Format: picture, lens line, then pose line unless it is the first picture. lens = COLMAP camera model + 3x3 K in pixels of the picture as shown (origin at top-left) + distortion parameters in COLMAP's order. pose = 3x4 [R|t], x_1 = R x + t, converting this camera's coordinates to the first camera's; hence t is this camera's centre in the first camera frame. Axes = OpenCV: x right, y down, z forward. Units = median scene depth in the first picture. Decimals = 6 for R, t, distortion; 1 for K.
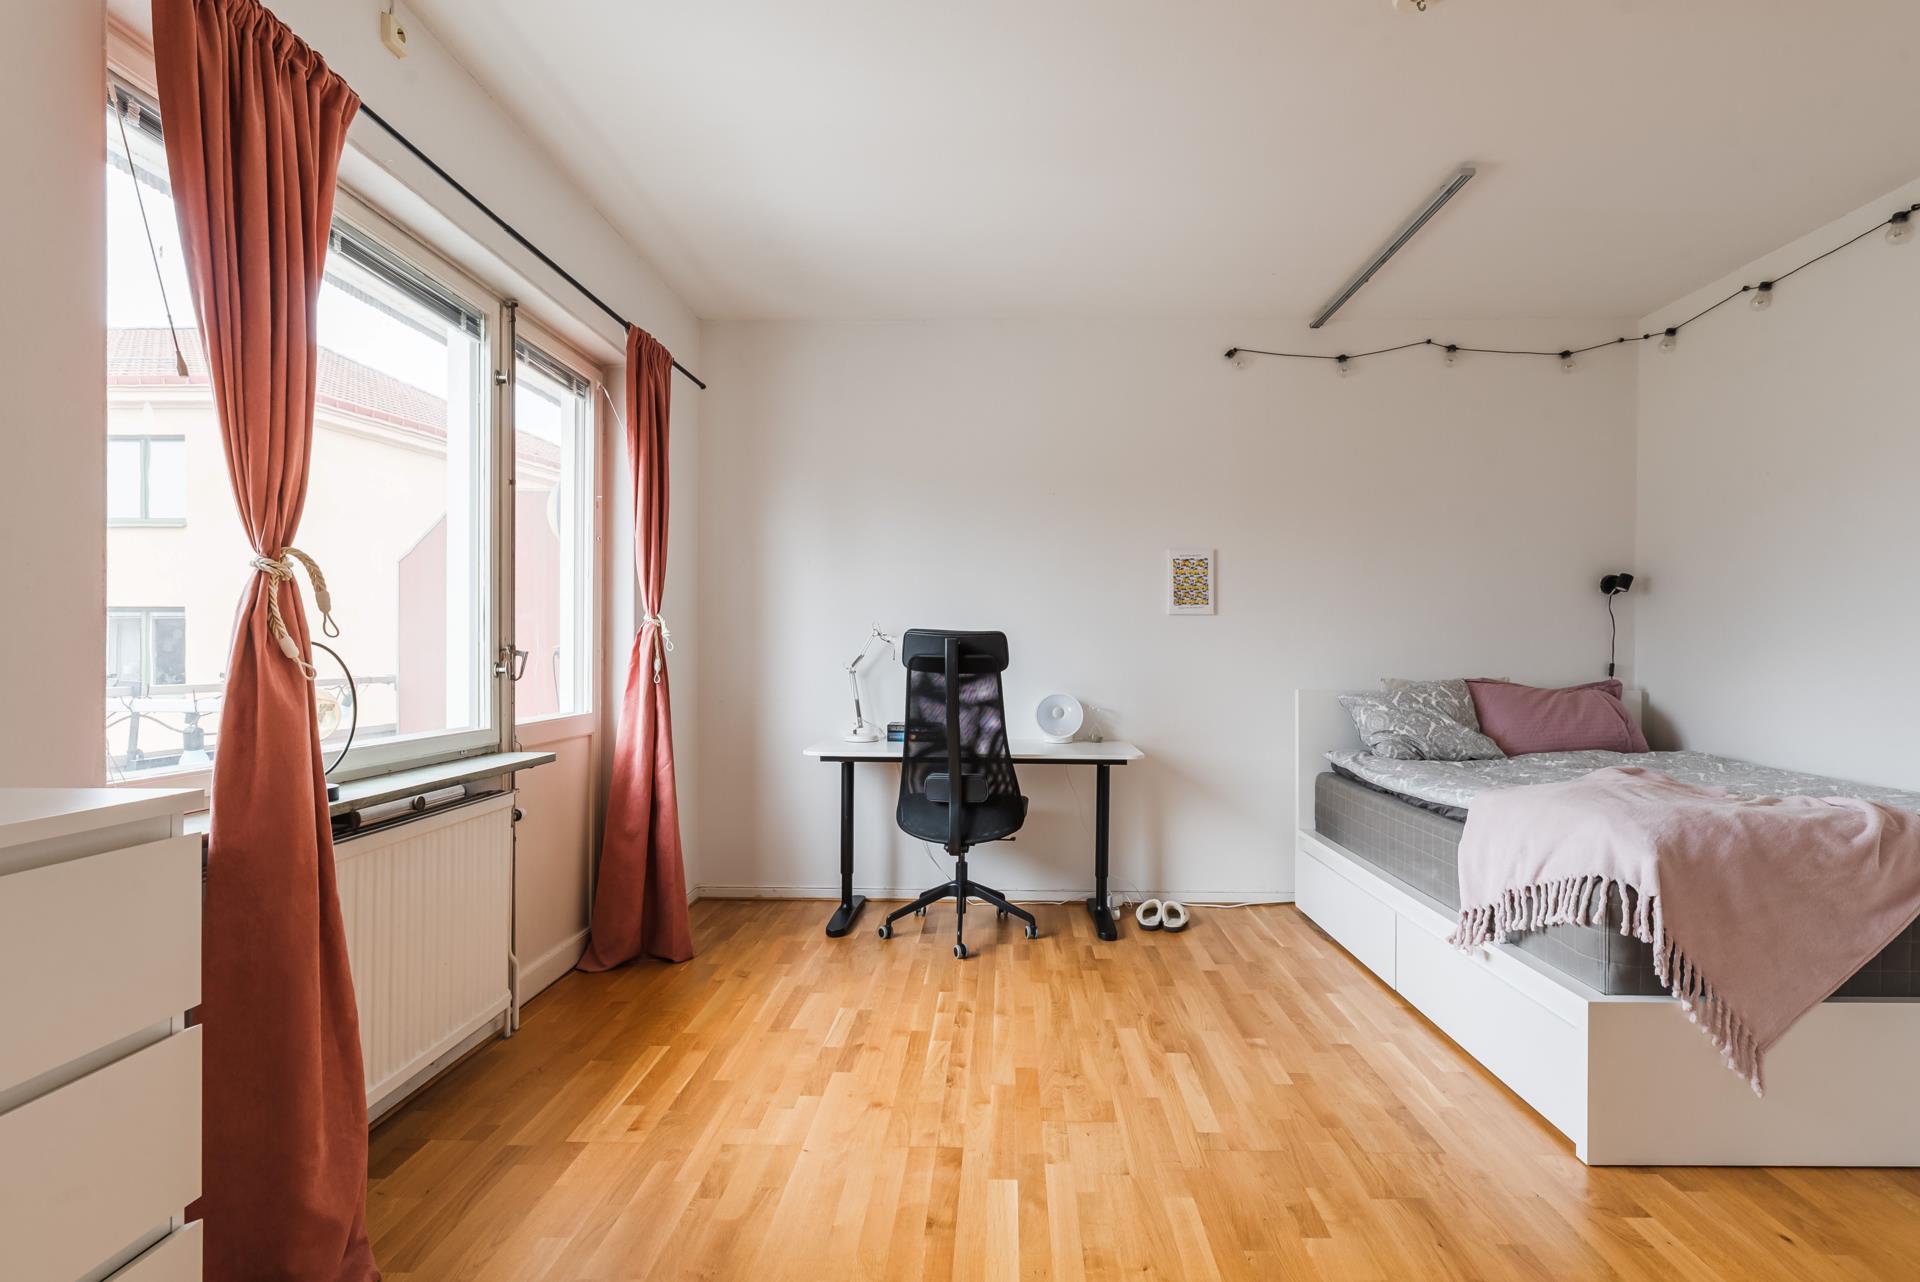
lens RADIAL K [[960.2, 0, 969.3], [0, 960.2, 648.4], [0, 0, 1]] dist [-0.000107, -0.000171]
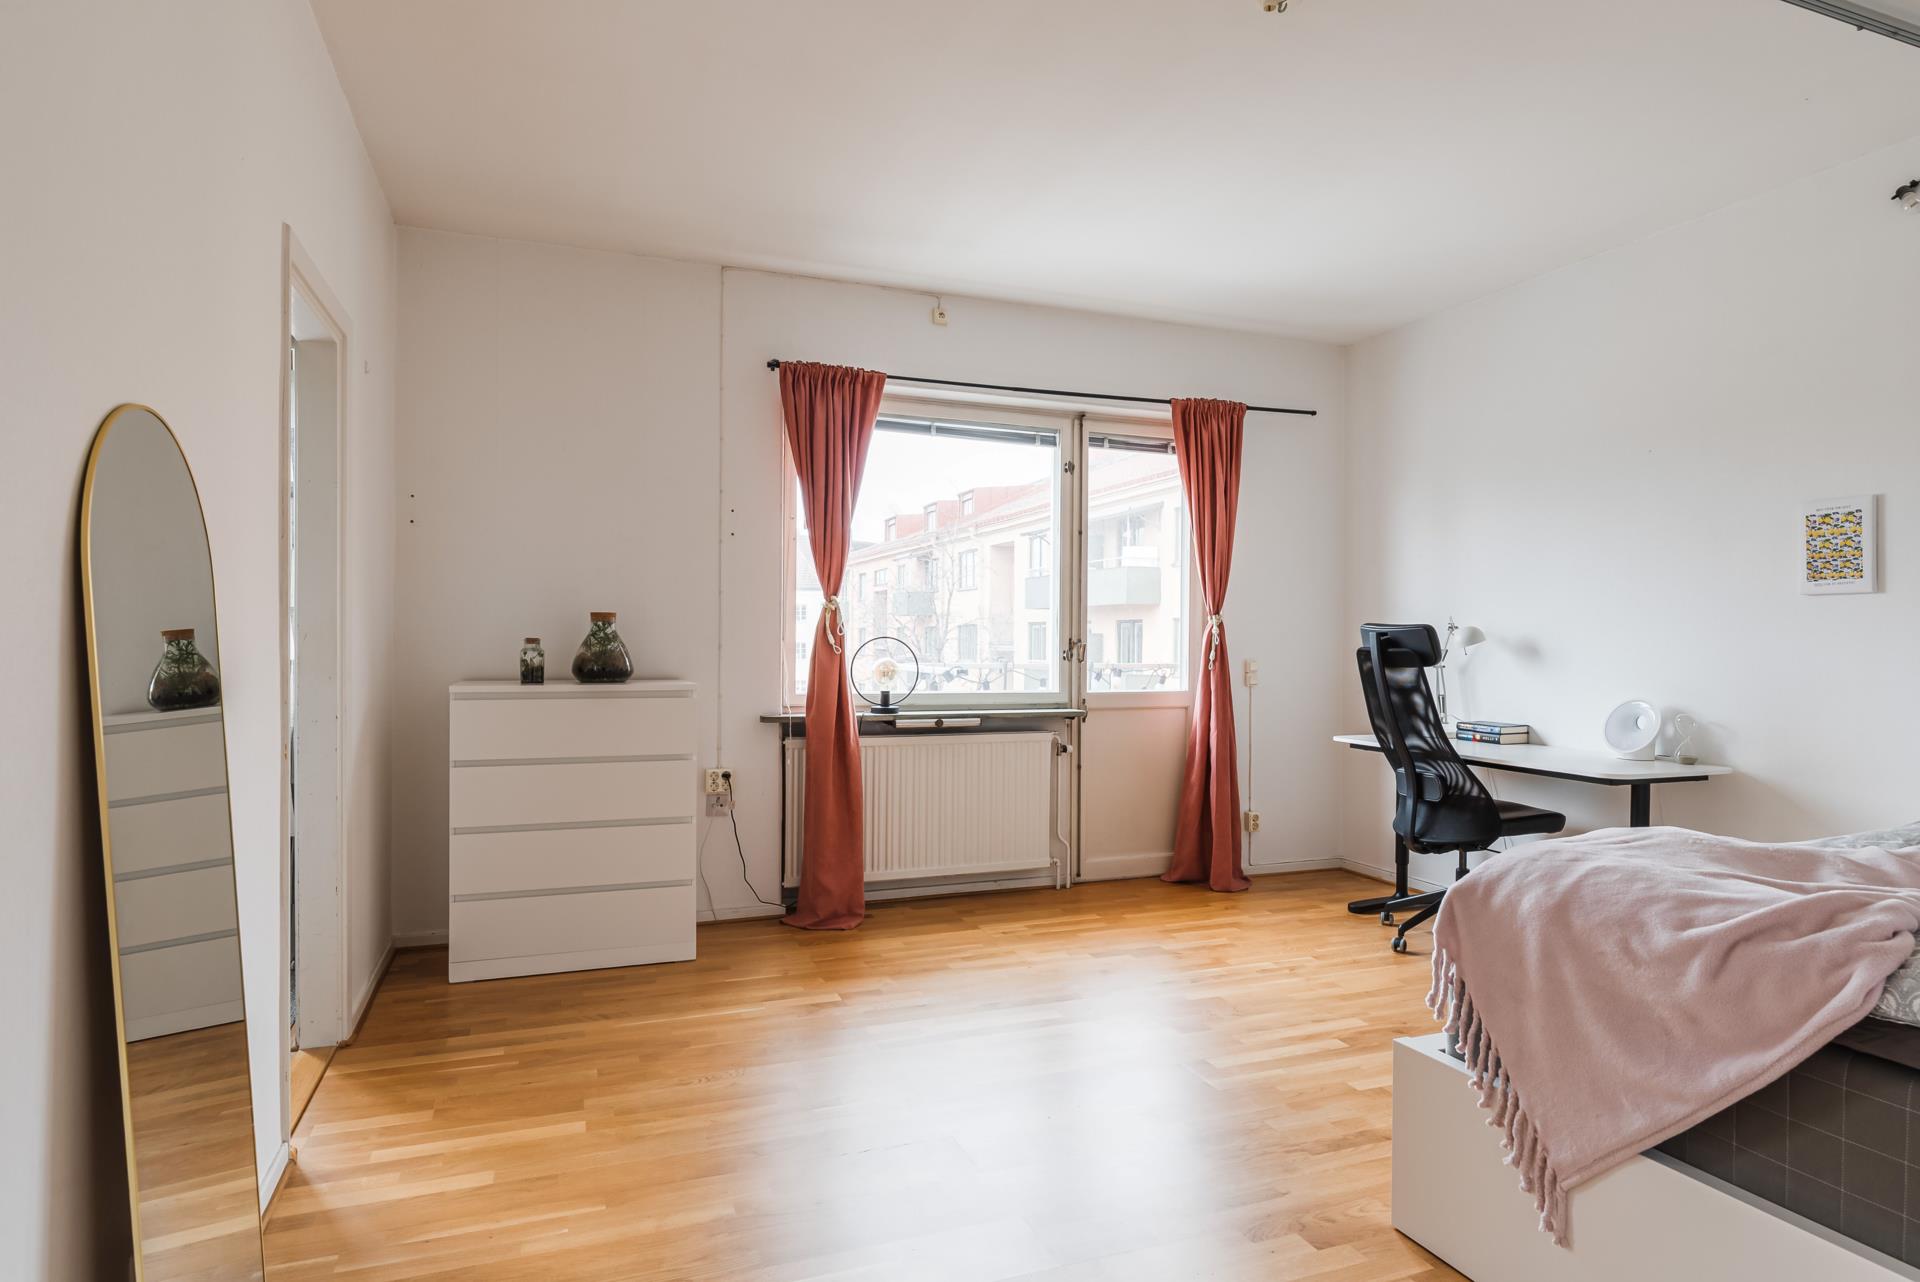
lens RADIAL K [[1075.6, 0, 971.8], [0, 1075.6, 645.7], [0, 0, 1]] dist [0.027108, -0.000482]
pose [[0.378333, 0.002032, -0.925667, 0.992810], [-0.004658, 0.999989, 0.000291, 0.006105], [0.925658, 0.004201, 0.378339, 0.184775]]
